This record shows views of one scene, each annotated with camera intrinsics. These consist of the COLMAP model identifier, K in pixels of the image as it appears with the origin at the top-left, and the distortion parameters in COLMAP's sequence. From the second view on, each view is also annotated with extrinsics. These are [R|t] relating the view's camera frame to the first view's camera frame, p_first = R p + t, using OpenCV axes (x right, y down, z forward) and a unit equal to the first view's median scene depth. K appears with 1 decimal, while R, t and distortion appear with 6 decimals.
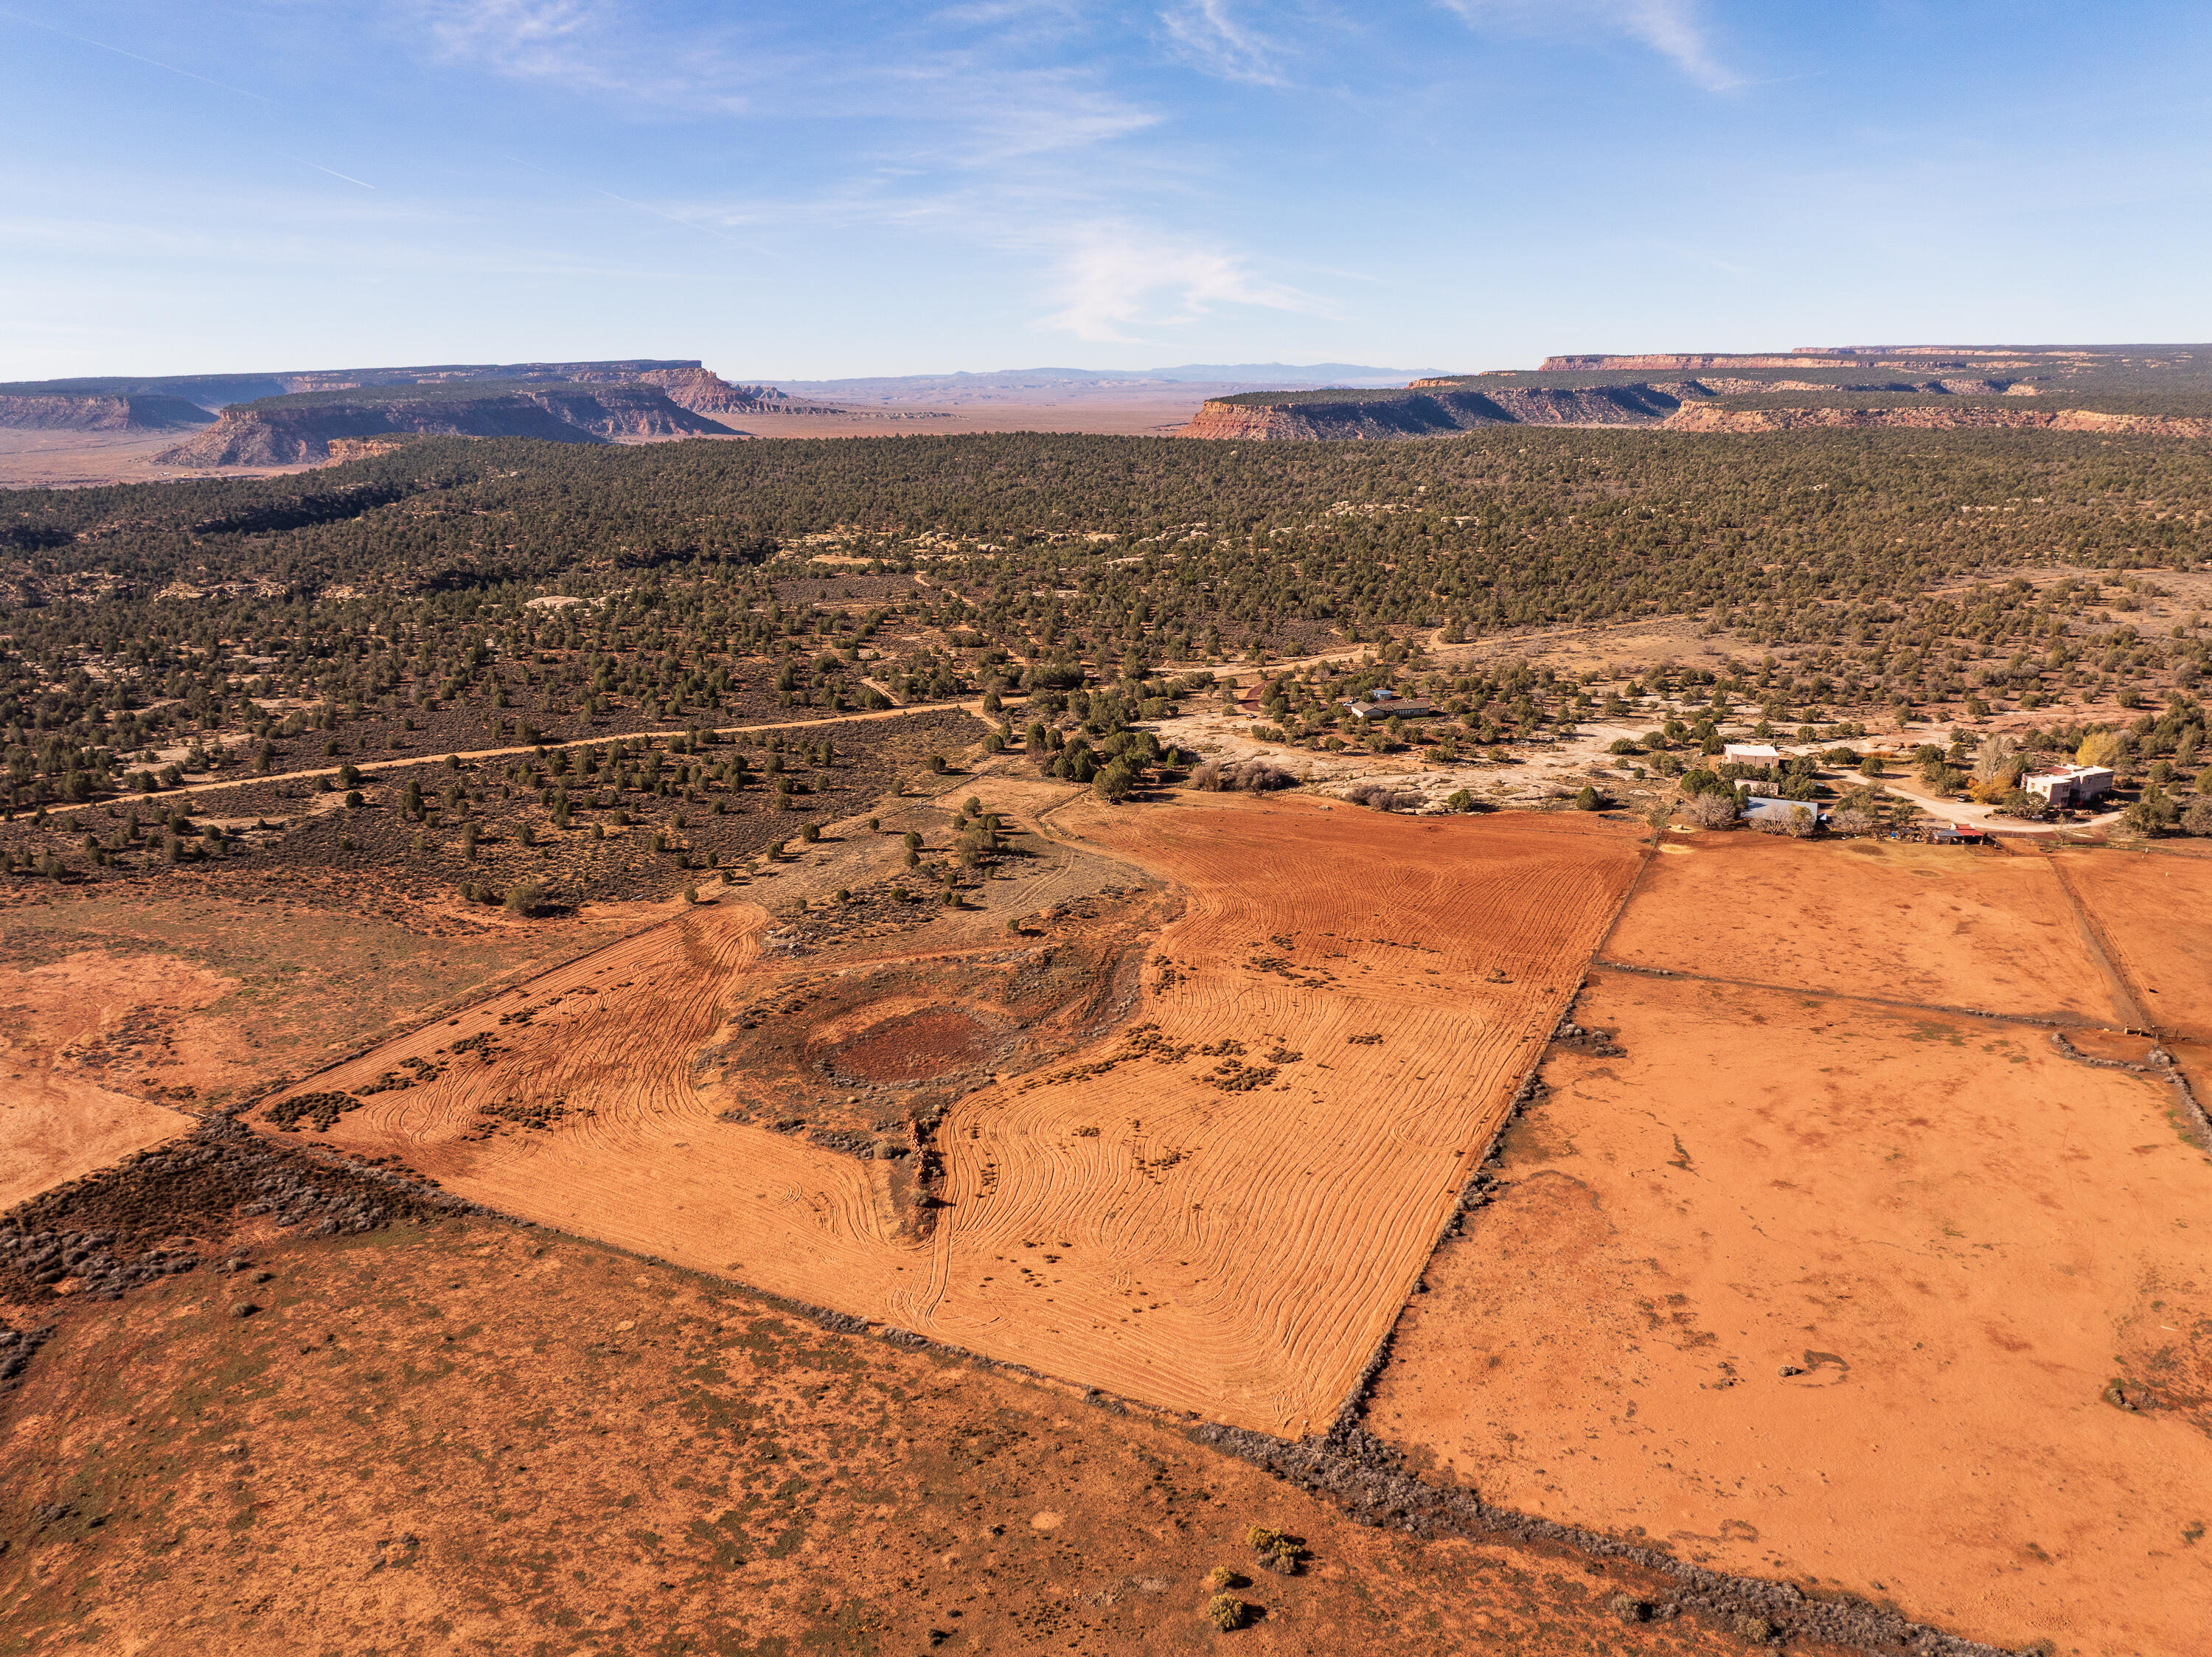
lens RADIAL K [[1624.2, 0, 1136.2], [0, 1624.2, 838.0], [0, 0, 1]] dist [-0.070272, 0.044159]
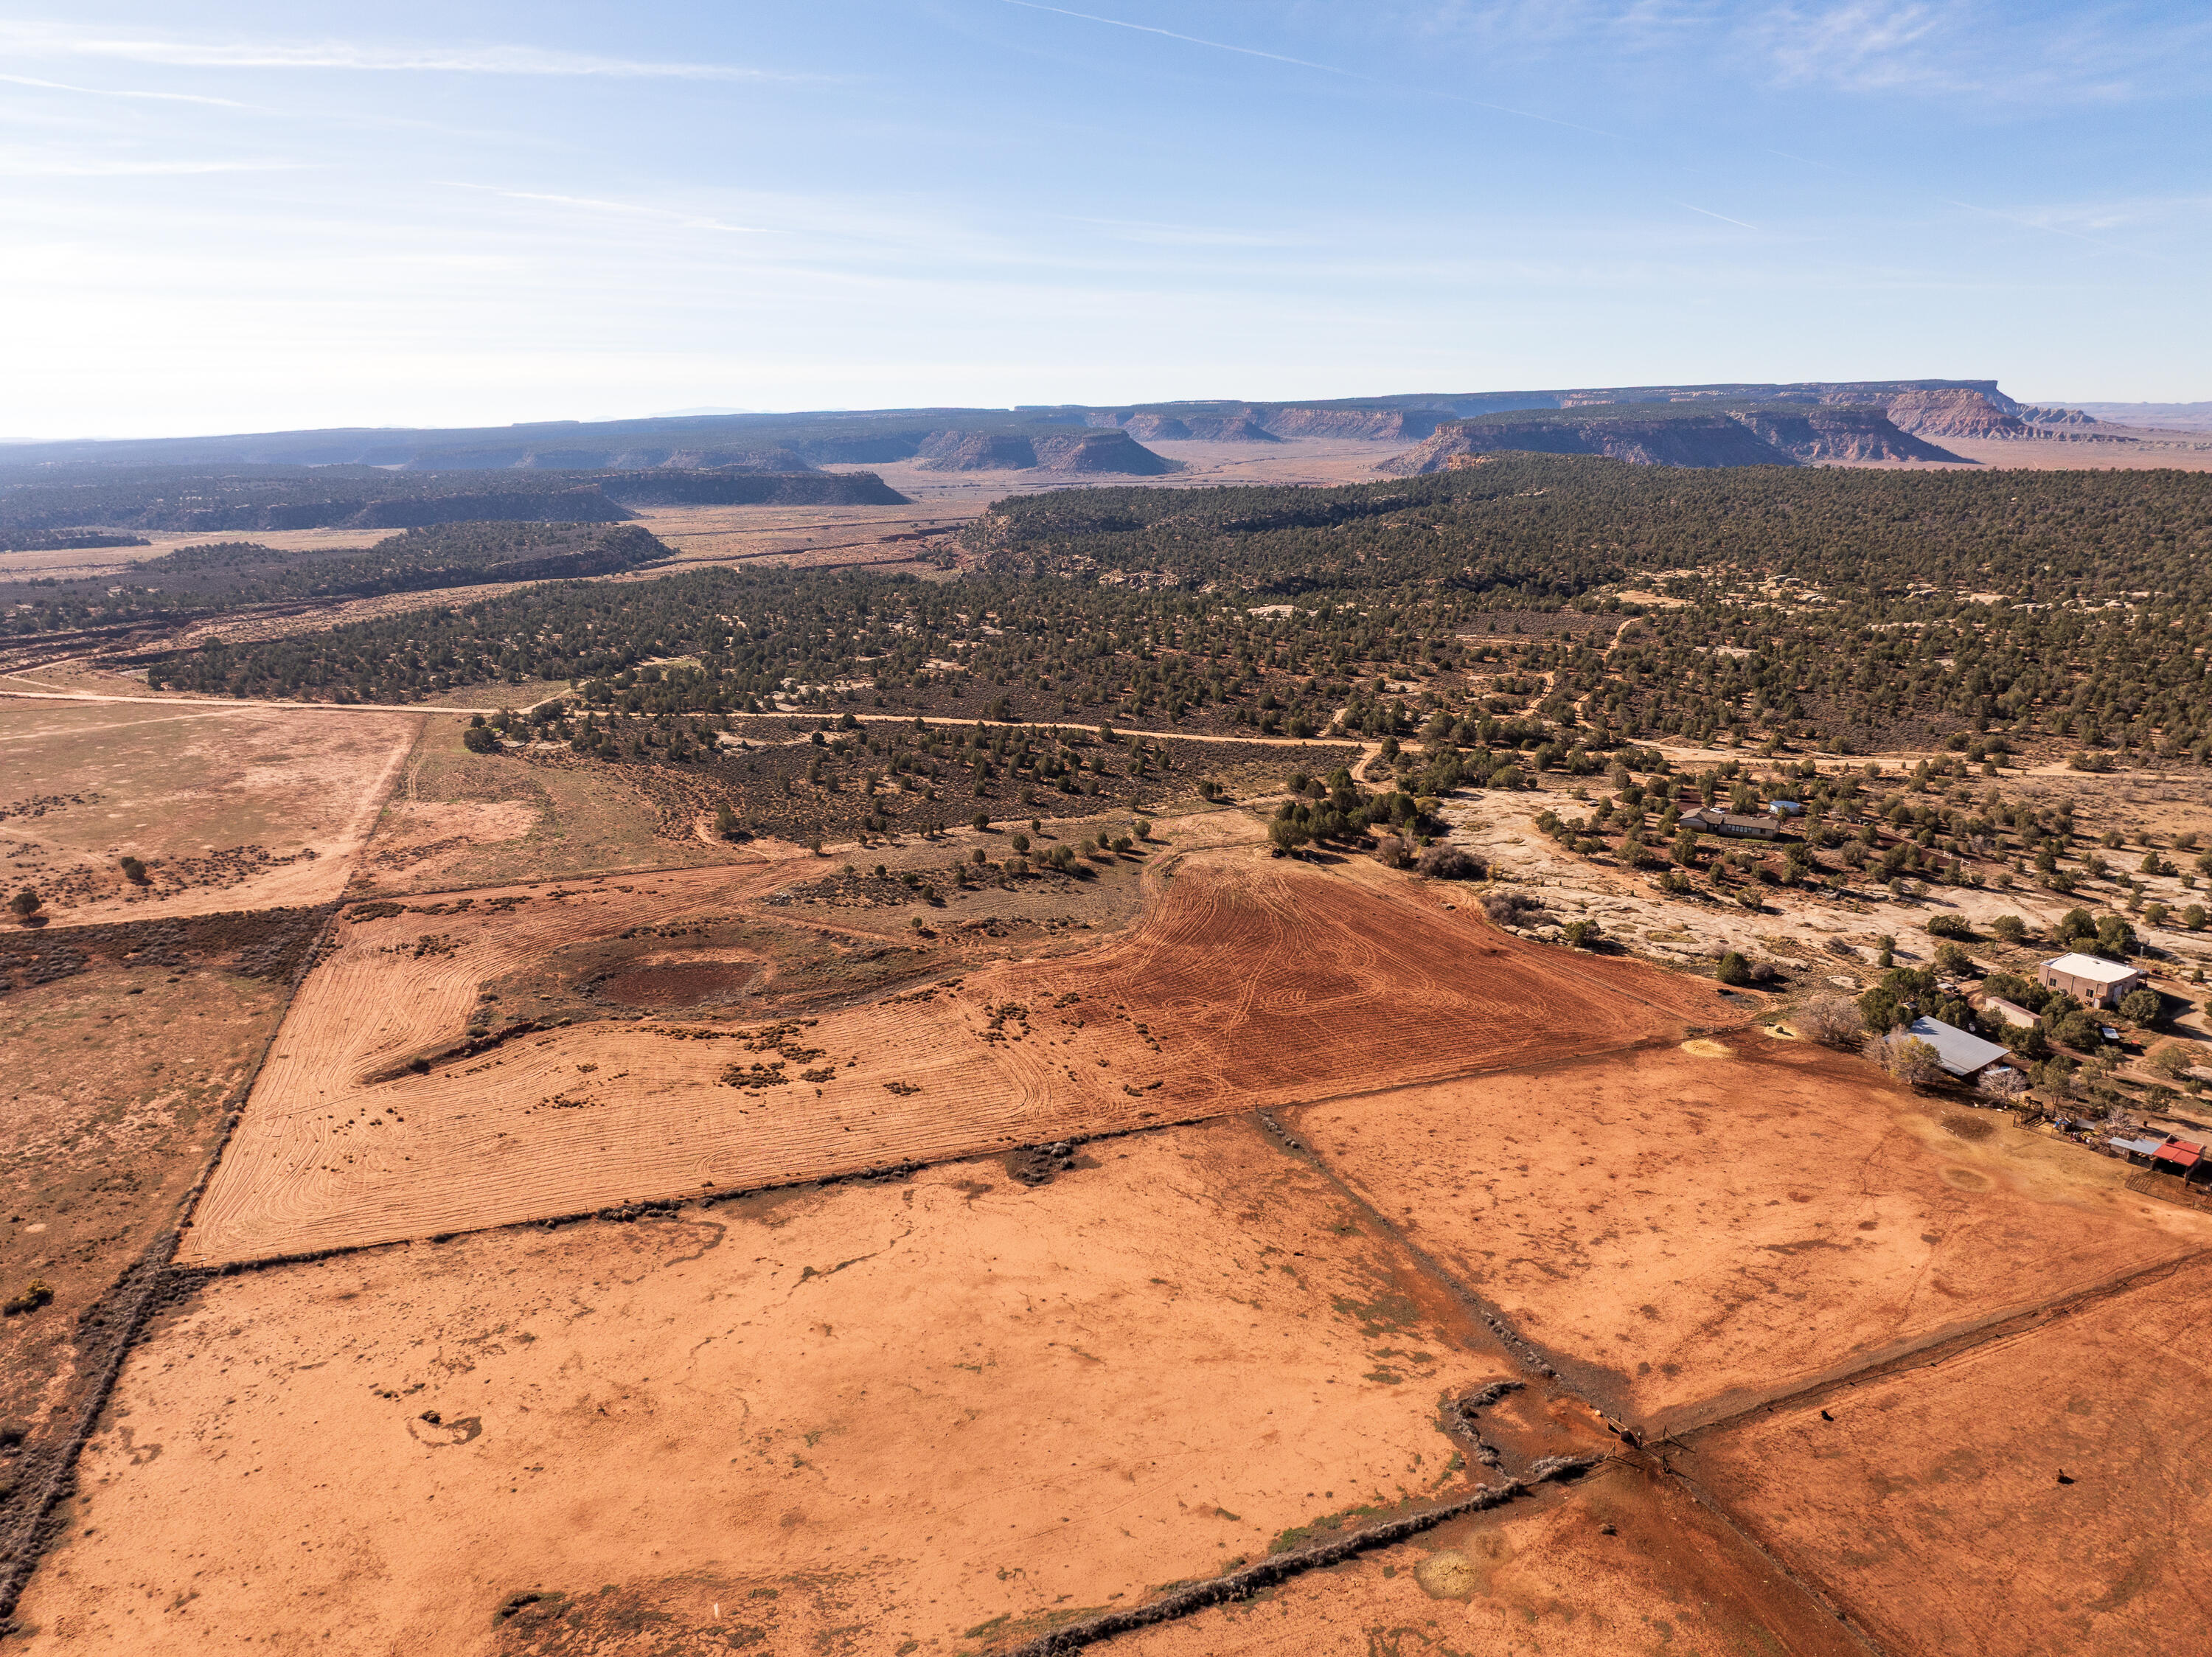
lens RADIAL K [[1624.2, 0, 1136.2], [0, 1624.2, 838.0], [0, 0, 1]] dist [-0.070272, 0.044159]
pose [[0.684178, 0.182459, -0.706123, 0.128118], [-0.189023, 0.979478, 0.069945, -0.017476], [0.704394, 0.085618, 0.704626, 0.052827]]
